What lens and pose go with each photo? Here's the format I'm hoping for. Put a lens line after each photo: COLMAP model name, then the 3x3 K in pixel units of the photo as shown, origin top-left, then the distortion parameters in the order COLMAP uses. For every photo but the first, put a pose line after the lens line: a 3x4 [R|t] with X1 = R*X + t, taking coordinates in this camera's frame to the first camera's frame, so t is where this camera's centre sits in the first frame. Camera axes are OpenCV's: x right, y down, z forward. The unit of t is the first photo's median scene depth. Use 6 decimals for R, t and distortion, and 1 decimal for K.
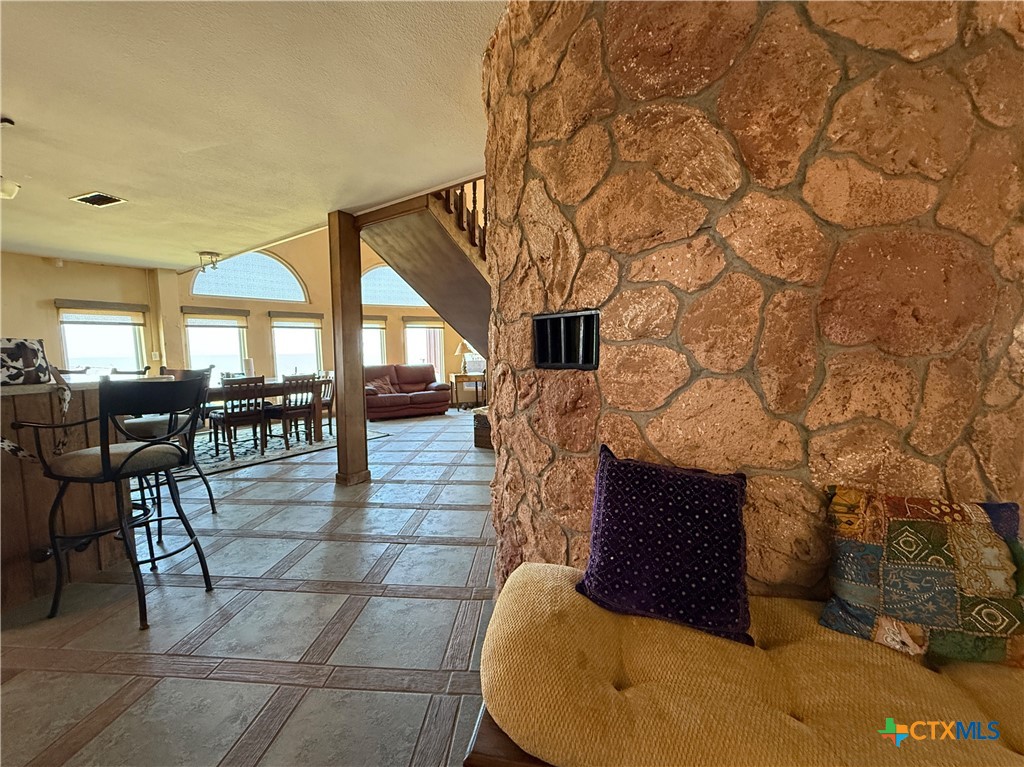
lens RADIAL K [[410.2, 0, 512.0], [0, 410.2, 386.3], [0, 0, 1]] dist [0.002363, 0.000720]
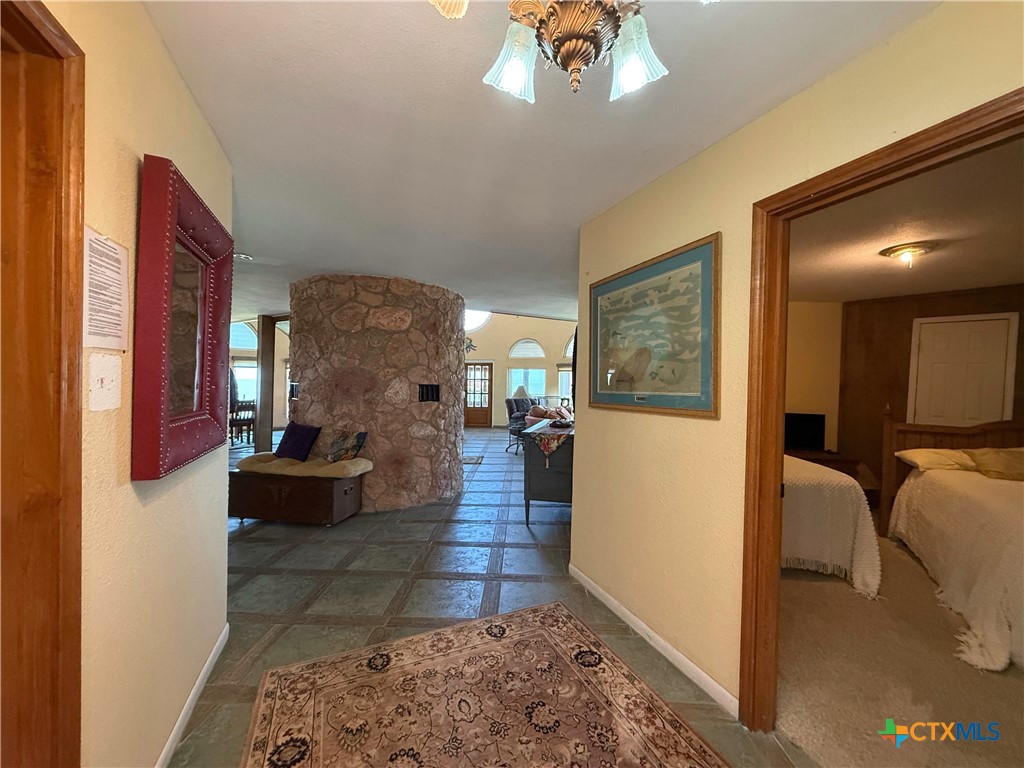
lens RADIAL K [[410.2, 0, 510.9], [0, 410.2, 385.8], [0, 0, 1]] dist [0.002363, 0.000720]
pose [[0.999159, 0.028573, 0.029423, 2.363908], [-0.026174, 0.996537, -0.078928, 0.084006], [-0.031576, 0.078092, 0.996446, -3.168977]]
